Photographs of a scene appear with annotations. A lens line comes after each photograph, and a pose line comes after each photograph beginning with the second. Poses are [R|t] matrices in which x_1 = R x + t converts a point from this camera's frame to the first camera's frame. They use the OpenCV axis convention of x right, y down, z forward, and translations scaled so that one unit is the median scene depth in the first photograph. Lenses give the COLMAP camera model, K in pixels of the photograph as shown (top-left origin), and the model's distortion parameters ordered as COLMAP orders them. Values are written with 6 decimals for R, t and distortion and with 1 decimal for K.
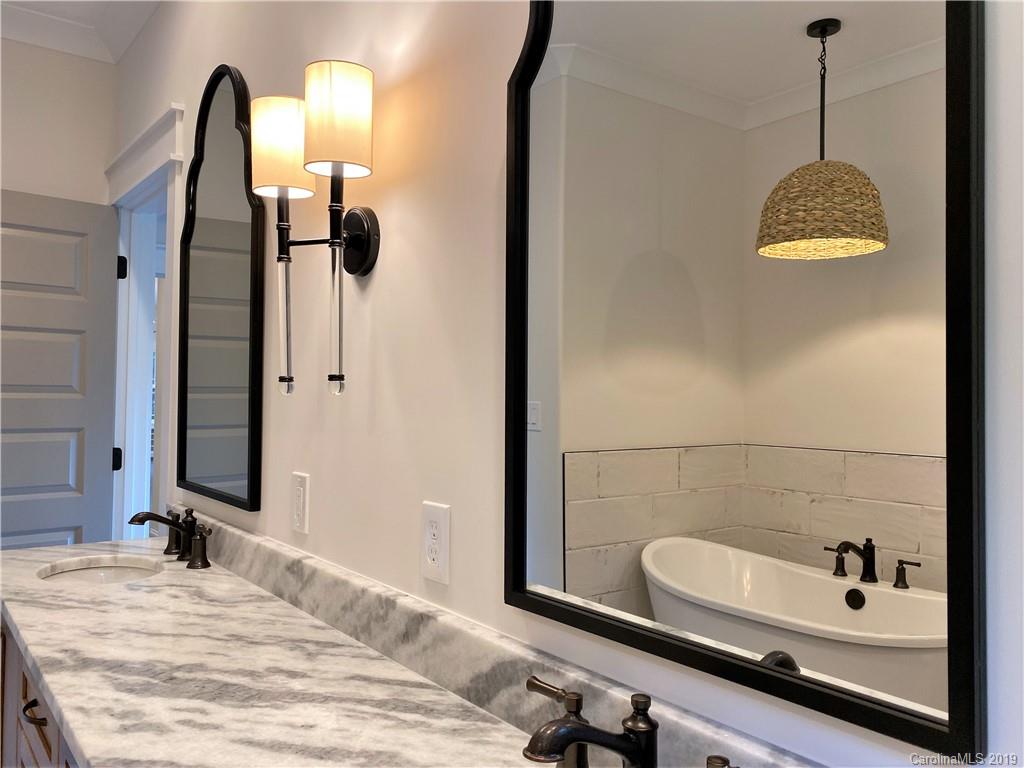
lens RADIAL K [[789.5, 0, 520.0], [0, 789.5, 382.4], [0, 0, 1]] dist [0.031138, -0.001324]
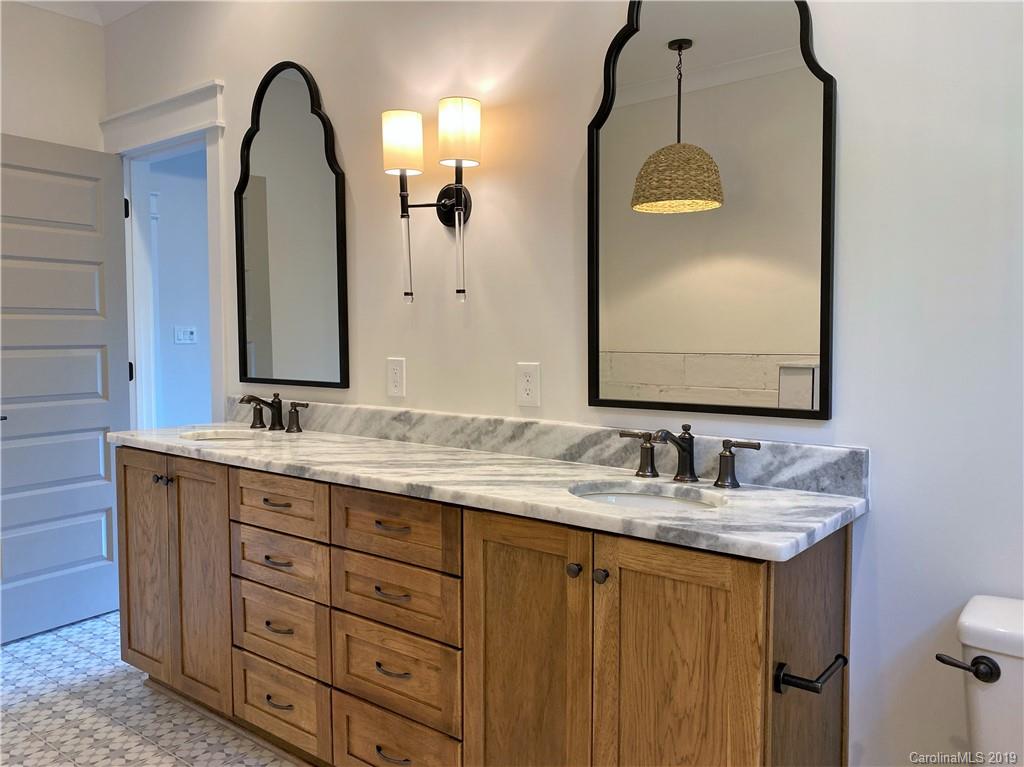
lens RADIAL K [[777.4, 0, 509.4], [0, 777.4, 379.2], [0, 0, 1]] dist [0.065316, -0.002485]
pose [[0.971113, -0.031749, 0.236497, -0.394992], [0.013852, 0.996938, 0.076955, 0.041283], [-0.238216, -0.071456, 0.968580, -0.470309]]
